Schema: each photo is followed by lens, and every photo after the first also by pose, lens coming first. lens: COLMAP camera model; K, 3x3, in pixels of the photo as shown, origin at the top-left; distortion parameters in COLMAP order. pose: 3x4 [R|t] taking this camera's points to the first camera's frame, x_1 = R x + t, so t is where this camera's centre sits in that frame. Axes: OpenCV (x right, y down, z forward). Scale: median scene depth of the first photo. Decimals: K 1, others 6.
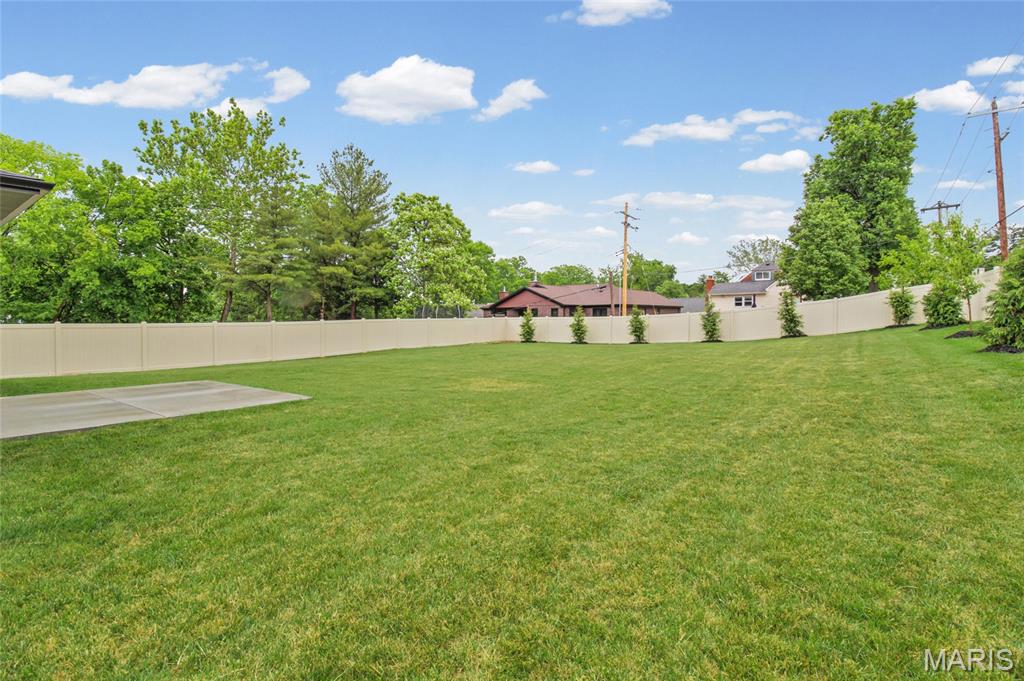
lens RADIAL K [[473.2, 0, 513.2], [0, 473.2, 328.0], [0, 0, 1]] dist [0.002297, -0.000043]
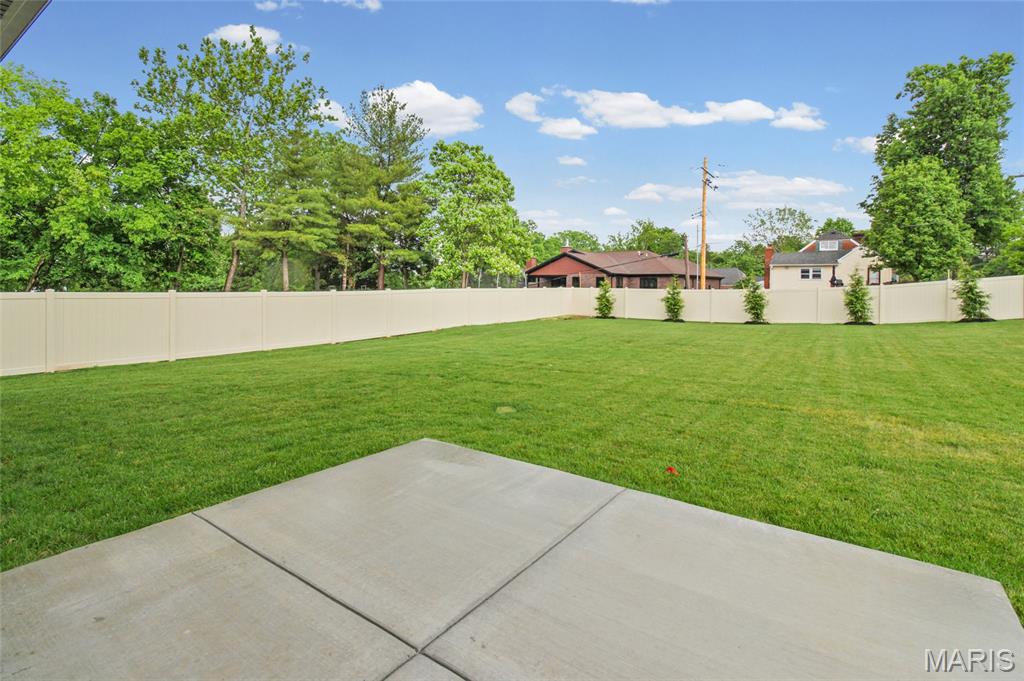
lens RADIAL K [[489.4, 0, 510.4], [0, 489.4, 282.3], [0, 0, 1]] dist [-0.001226, 0.000220]
pose [[0.999555, 0.018585, 0.023325, -0.132035], [-0.017950, 0.999471, -0.027109, -0.005811], [-0.023817, 0.026678, 0.999360, 0.116261]]
